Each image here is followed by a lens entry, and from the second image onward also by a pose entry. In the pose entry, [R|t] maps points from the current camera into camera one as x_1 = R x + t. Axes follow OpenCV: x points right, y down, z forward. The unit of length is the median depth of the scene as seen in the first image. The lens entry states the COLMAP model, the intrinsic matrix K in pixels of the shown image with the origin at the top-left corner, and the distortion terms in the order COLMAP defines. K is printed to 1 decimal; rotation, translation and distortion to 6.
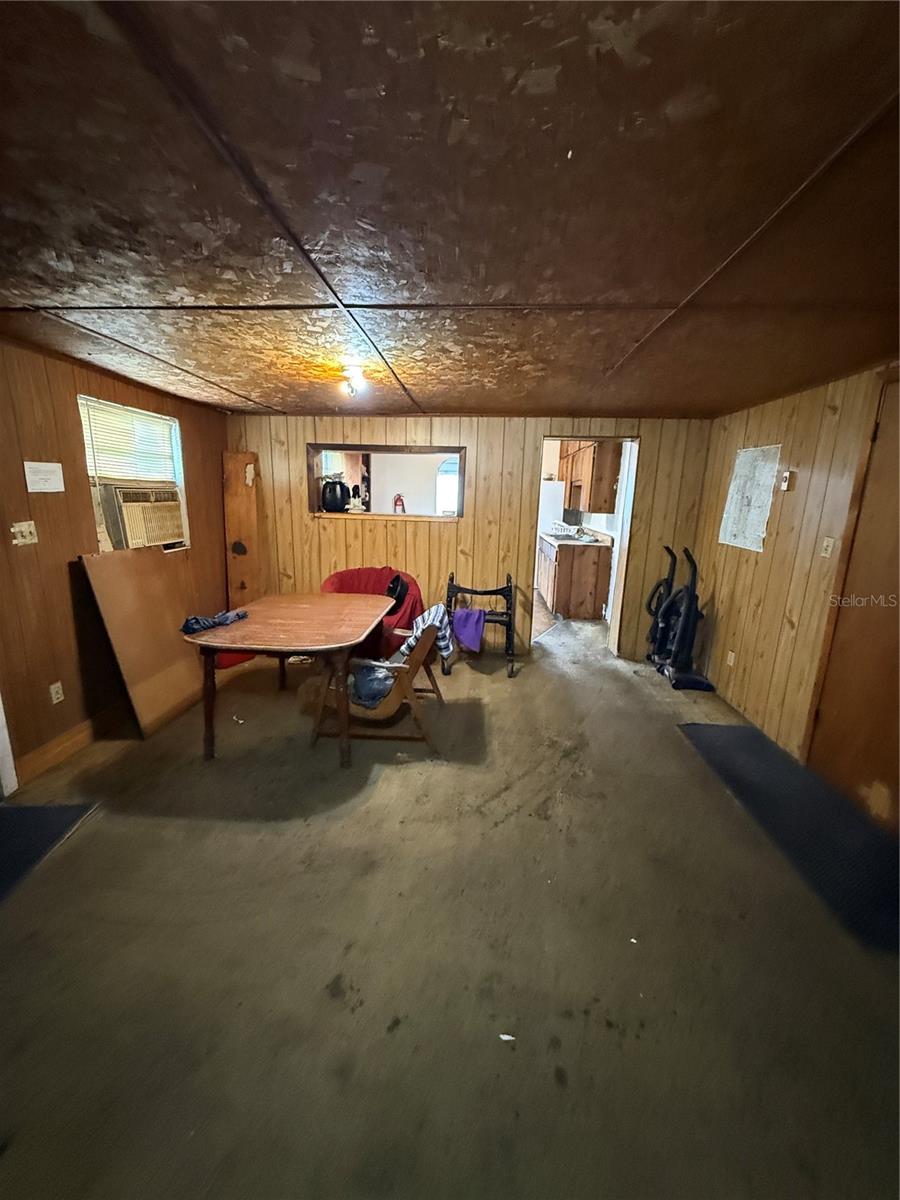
lens RADIAL K [[478.9, 0, 450.0], [0, 478.9, 600.0], [0, 0, 1]] dist [-0.001793, -0.000083]
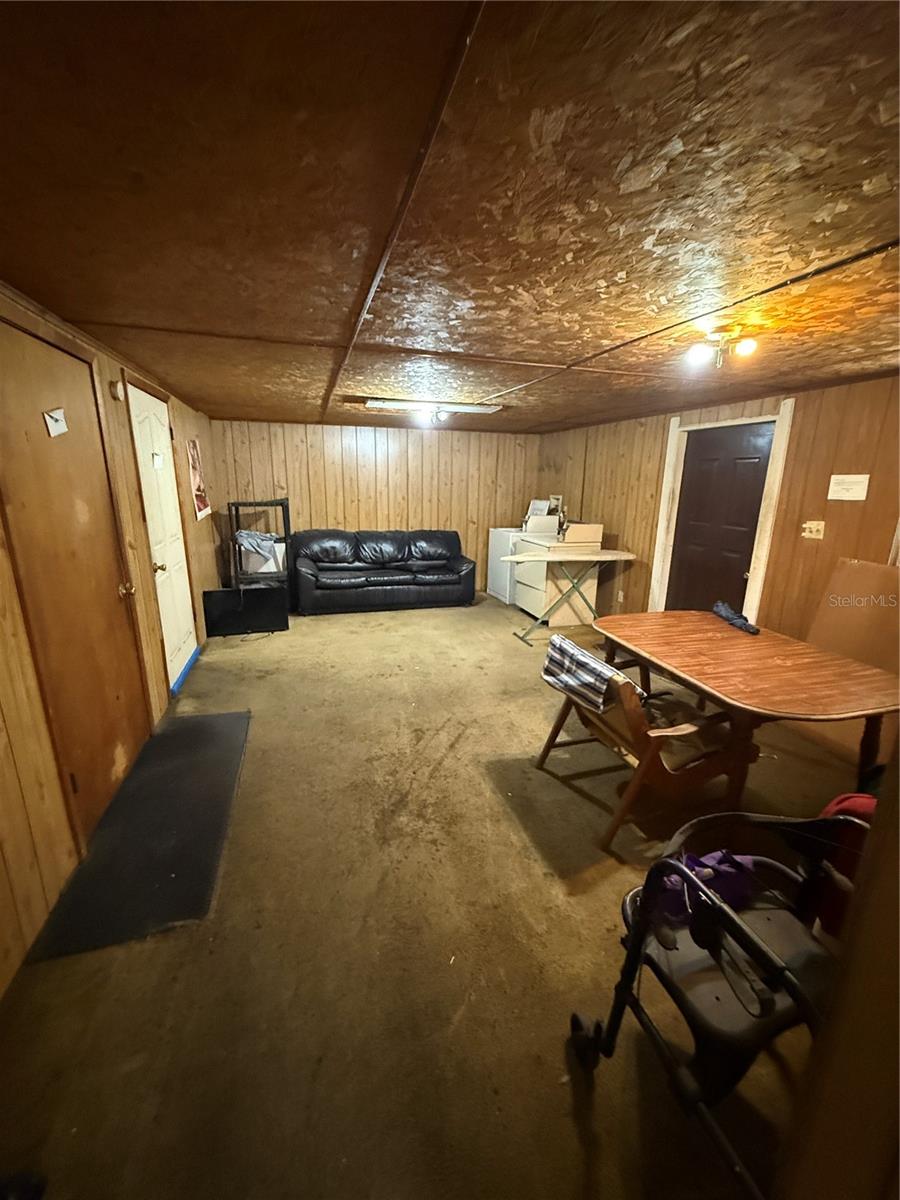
lens RADIAL K [[478.9, 0, 450.0], [0, 478.9, 600.0], [0, 0, 1]] dist [-0.001793, -0.000083]
pose [[-0.936617, 0.050388, -0.346712, 0.480130], [-0.112453, 0.894008, 0.433710, -0.393952], [0.331817, 0.445209, -0.831677, 1.711616]]
